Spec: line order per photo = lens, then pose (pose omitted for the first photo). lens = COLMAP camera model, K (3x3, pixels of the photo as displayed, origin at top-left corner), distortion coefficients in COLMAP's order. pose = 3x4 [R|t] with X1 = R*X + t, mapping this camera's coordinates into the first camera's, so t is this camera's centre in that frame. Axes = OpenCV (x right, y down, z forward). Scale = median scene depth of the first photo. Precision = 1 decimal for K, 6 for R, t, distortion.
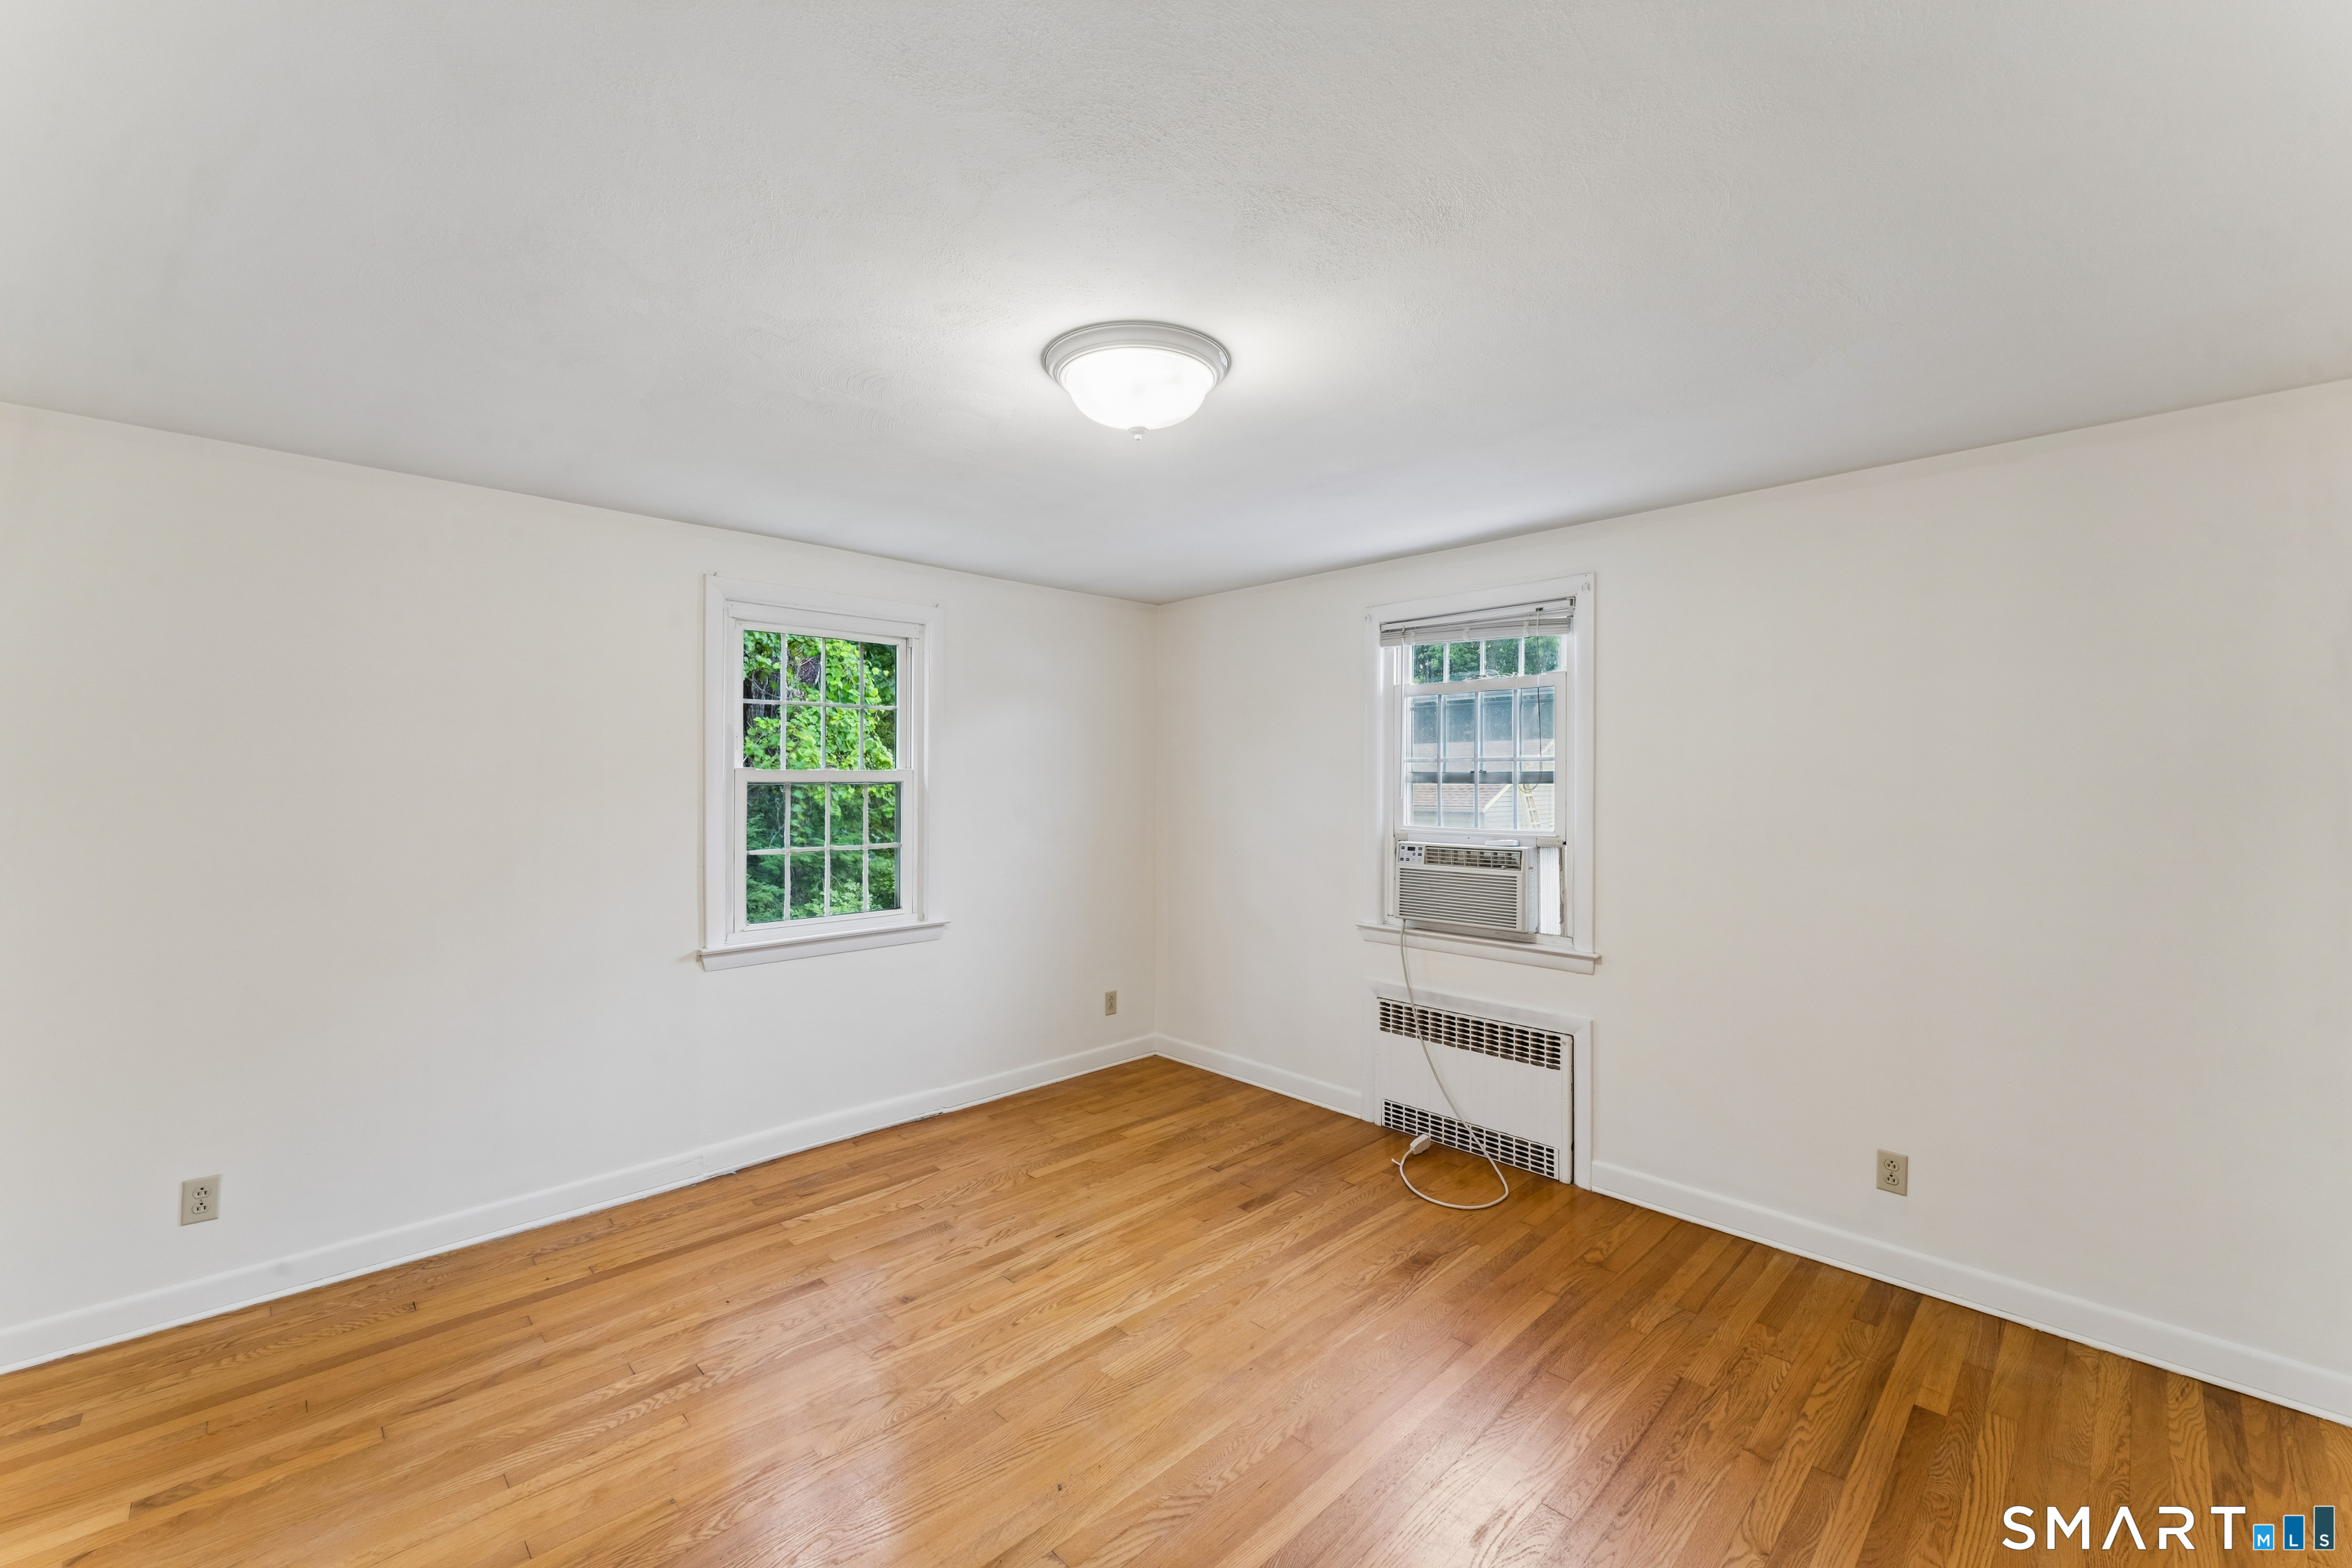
lens RADIAL K [[945.8, 0, 1176.0], [0, 945.8, 784.0], [0, 0, 1]] dist [-0.000087, -0.000113]
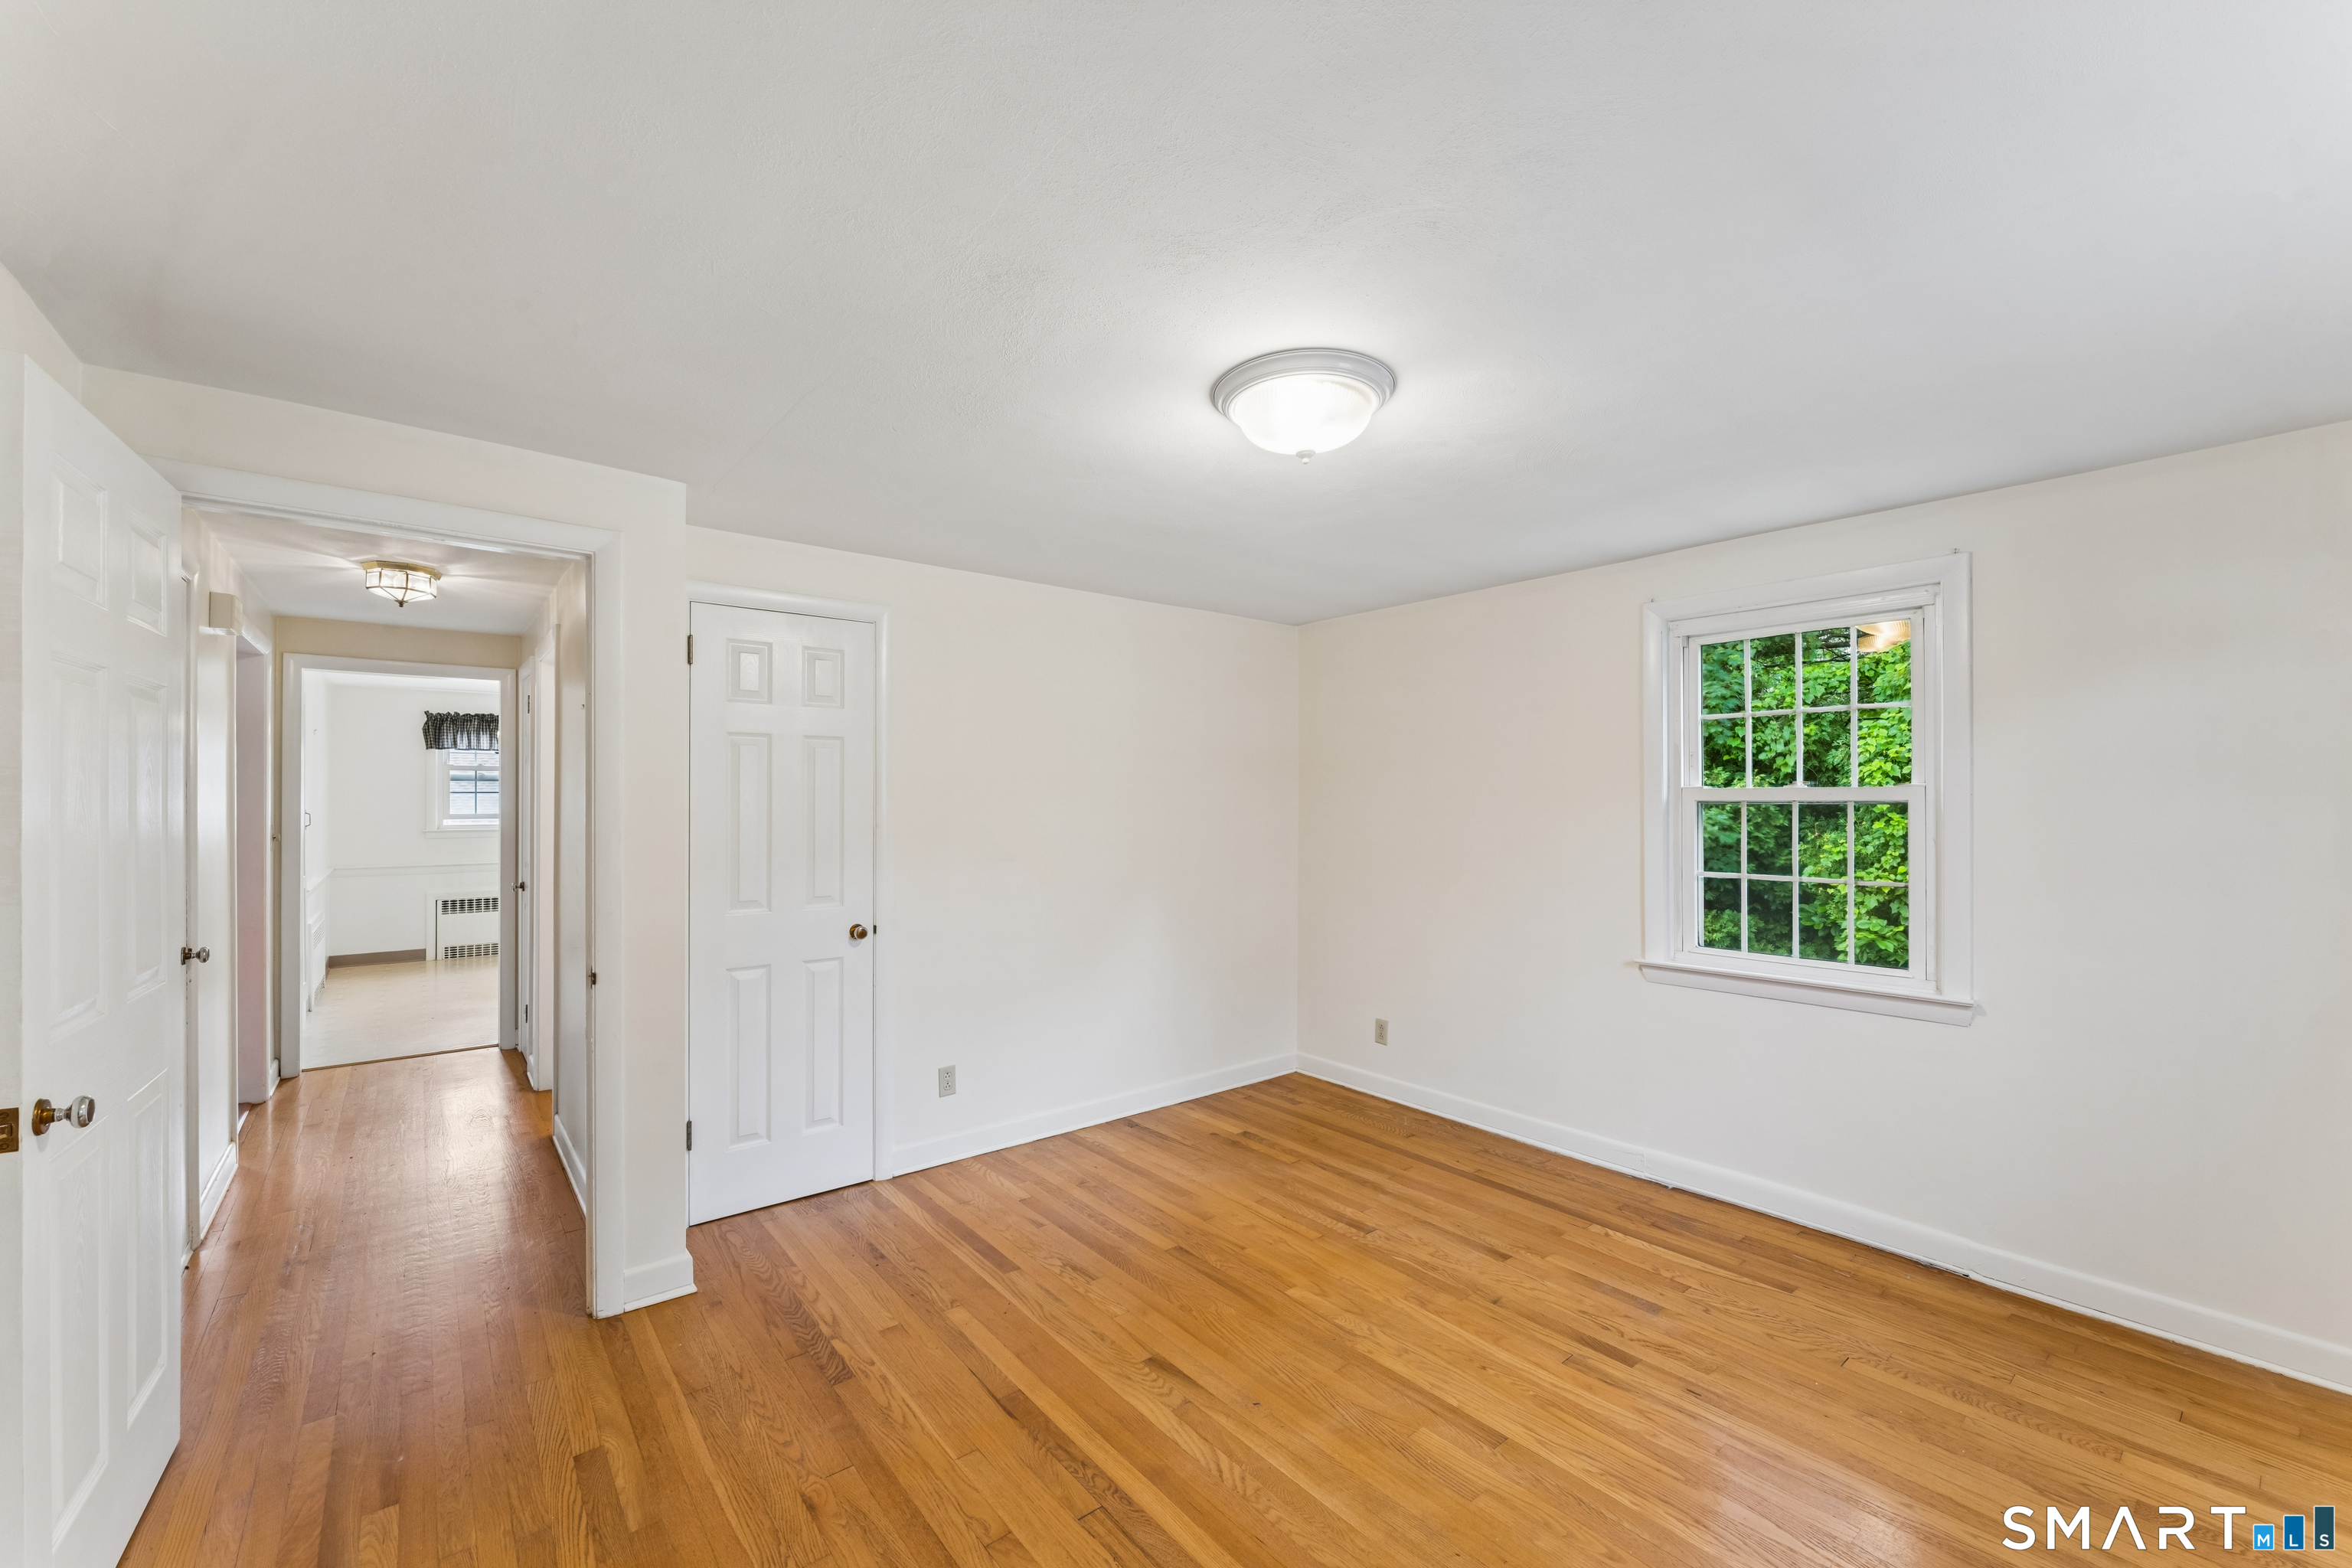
lens RADIAL K [[945.8, 0, 1176.0], [0, 945.8, 784.0], [0, 0, 1]] dist [-0.000087, -0.000113]
pose [[-0.094704, -0.018521, -0.995333, 0.706792], [-0.004408, 0.999825, -0.018186, -0.000539], [0.995496, 0.002666, -0.094770, 0.669908]]
